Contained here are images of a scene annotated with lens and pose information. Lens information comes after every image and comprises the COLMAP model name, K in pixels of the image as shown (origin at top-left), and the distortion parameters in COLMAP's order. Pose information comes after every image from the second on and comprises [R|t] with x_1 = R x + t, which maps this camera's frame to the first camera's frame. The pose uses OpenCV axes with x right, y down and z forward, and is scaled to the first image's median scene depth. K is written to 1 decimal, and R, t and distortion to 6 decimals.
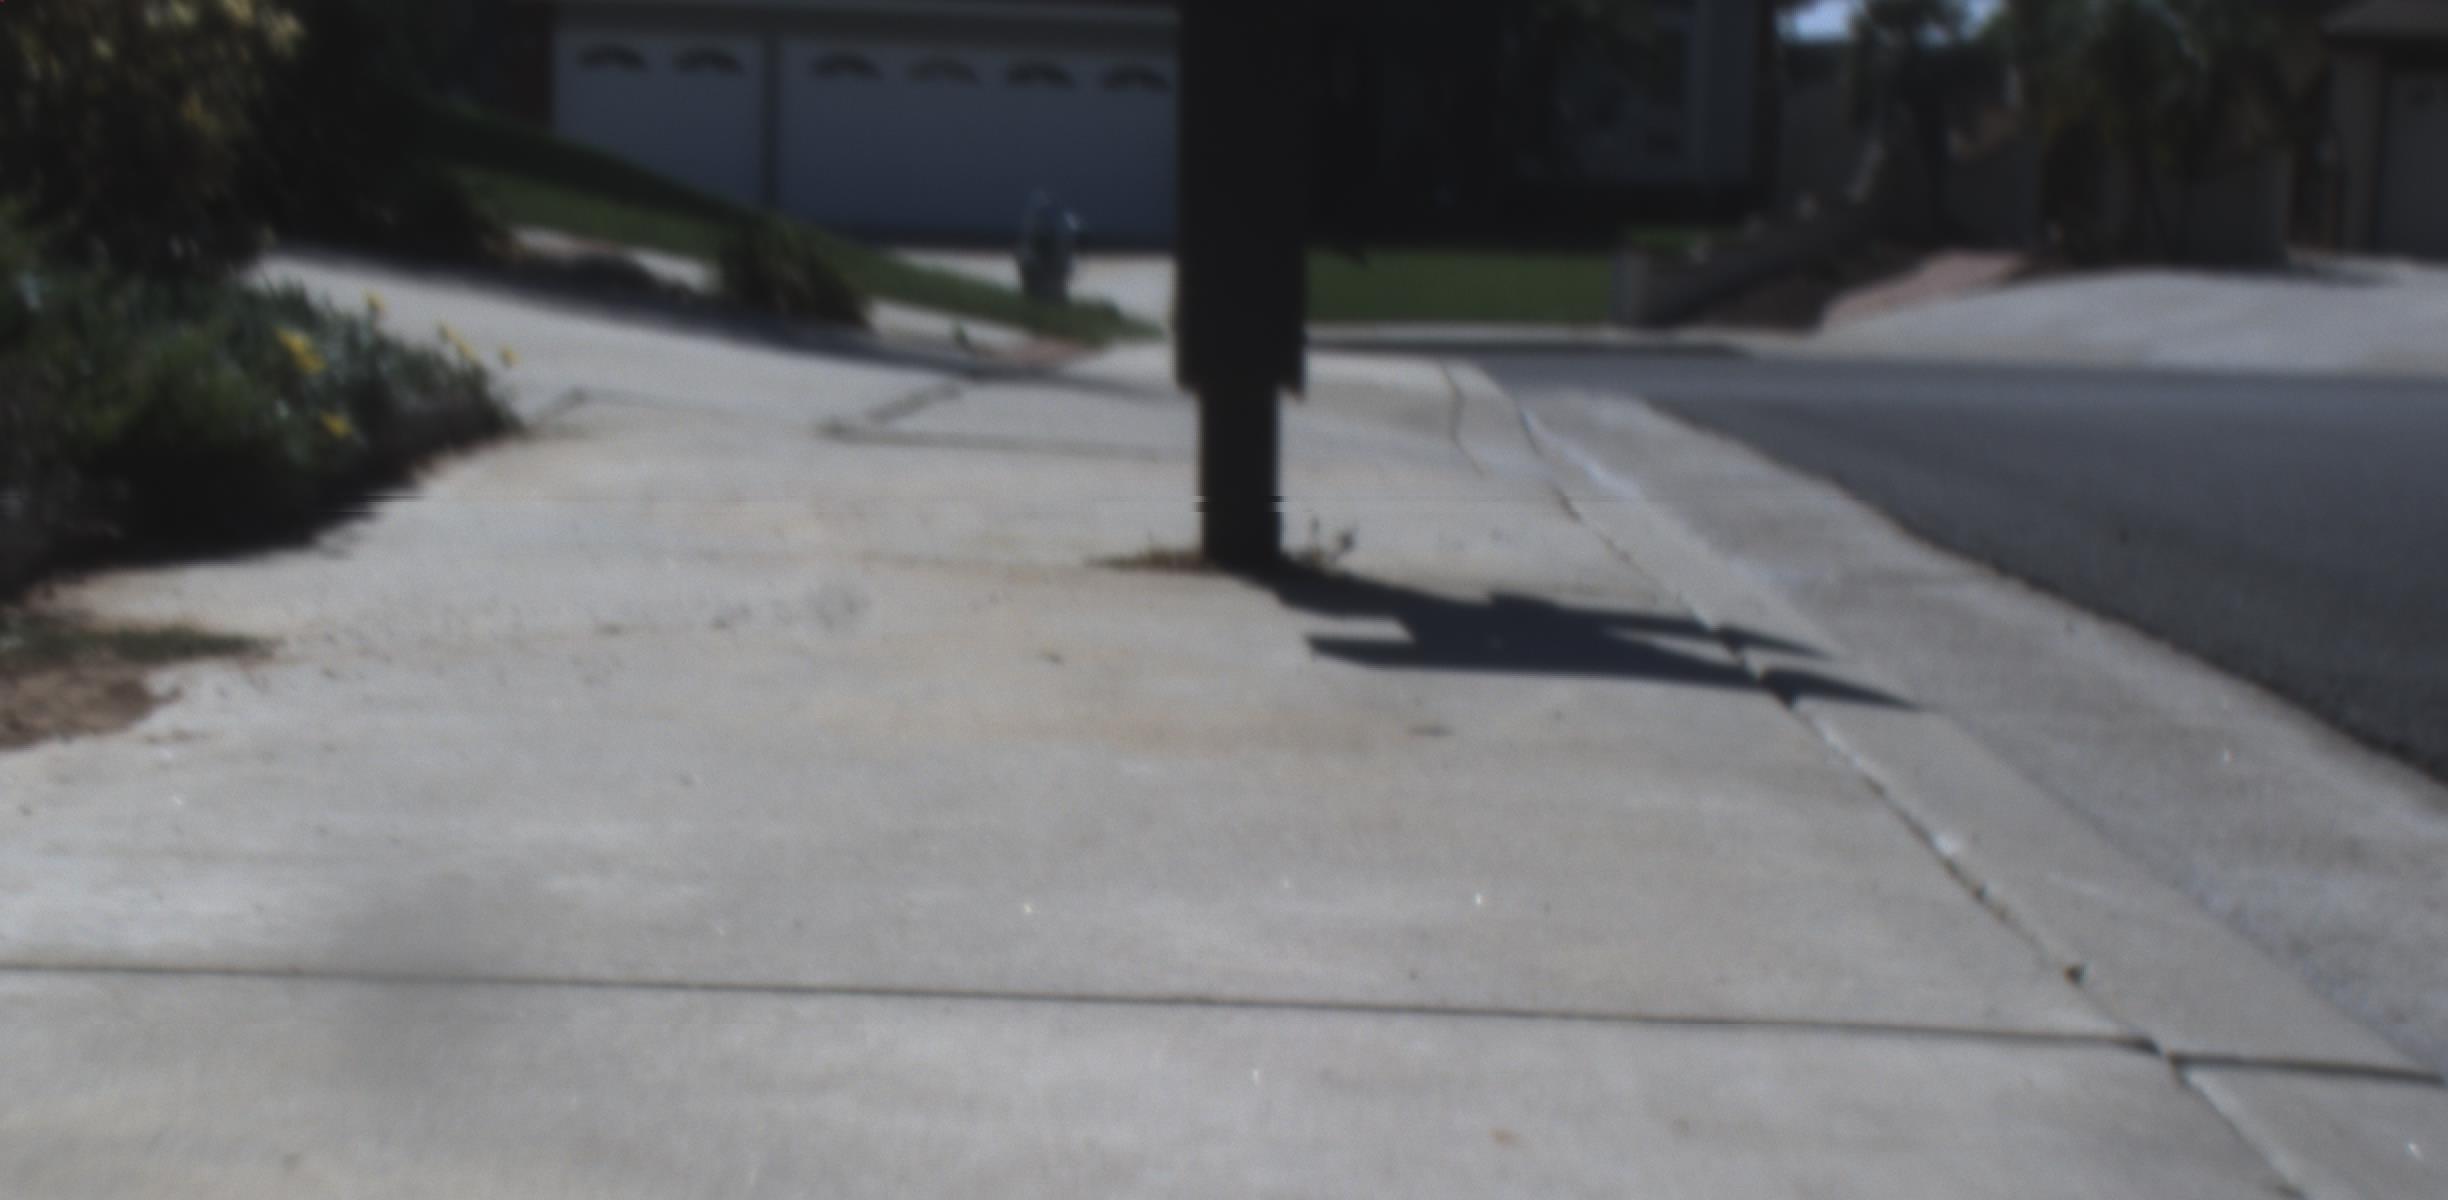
lens RADIAL K [[8077.4, 0, 1224.0], [0, 8077.4, 600.0], [0, 0, 1]] dist [-0.031902, 2.545456]
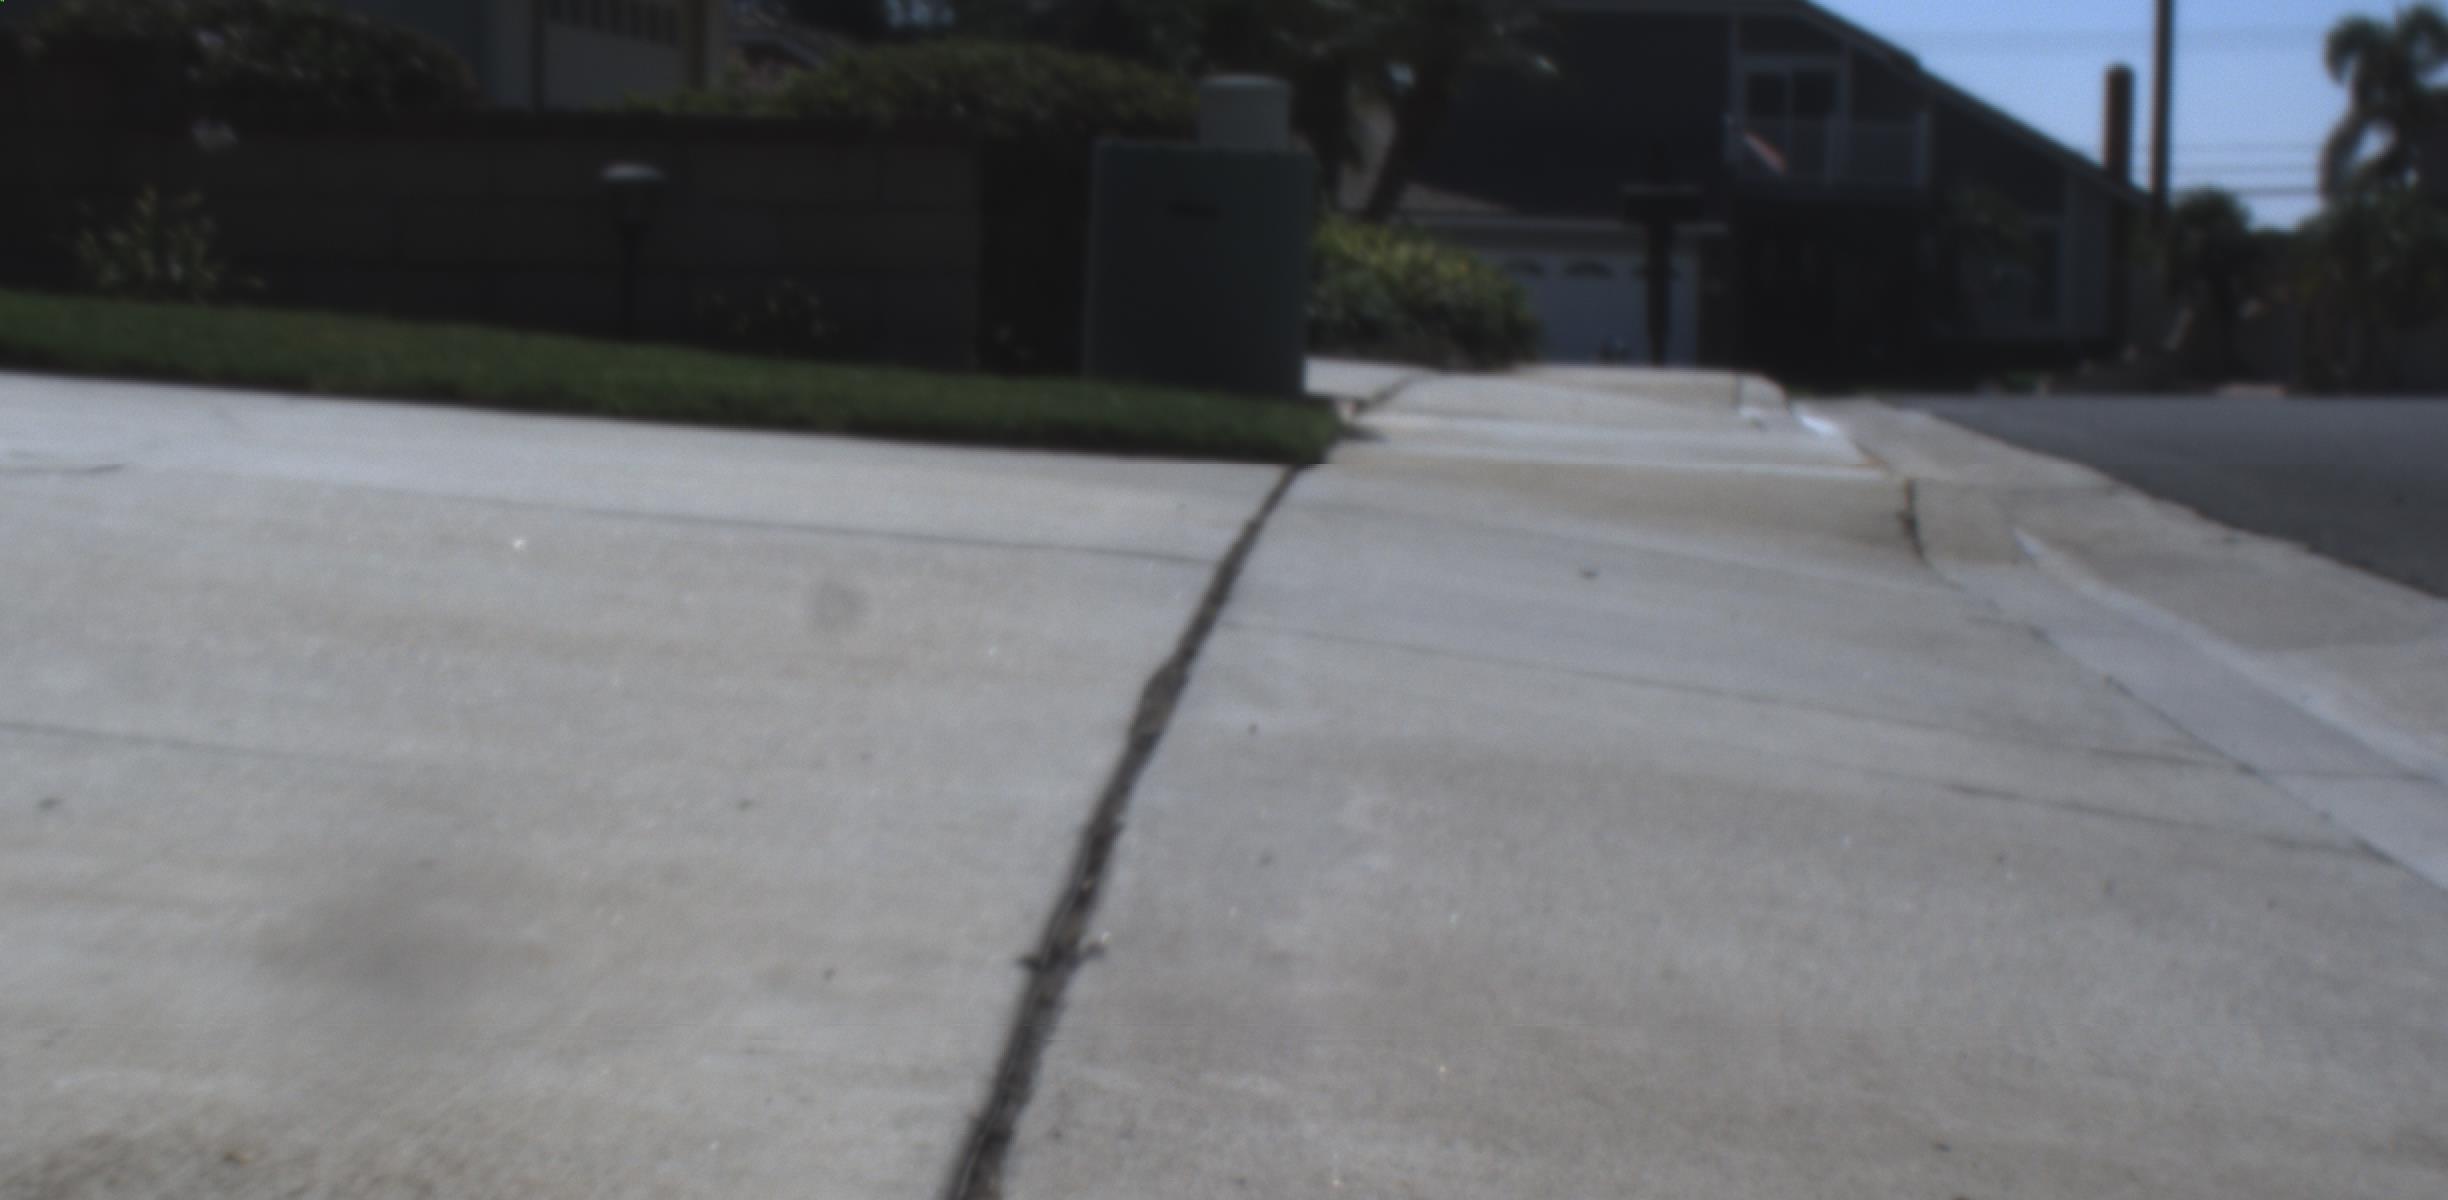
lens RADIAL K [[7926.7, 0, 1224.0], [0, 7926.7, 600.0], [0, 0, 1]] dist [0.121157, 2.935325]
pose [[0.997672, -0.011634, -0.067189, 0.022905], [0.010103, 0.999682, -0.023085, 0.091538], [0.067436, 0.022353, 0.997473, -1.464838]]
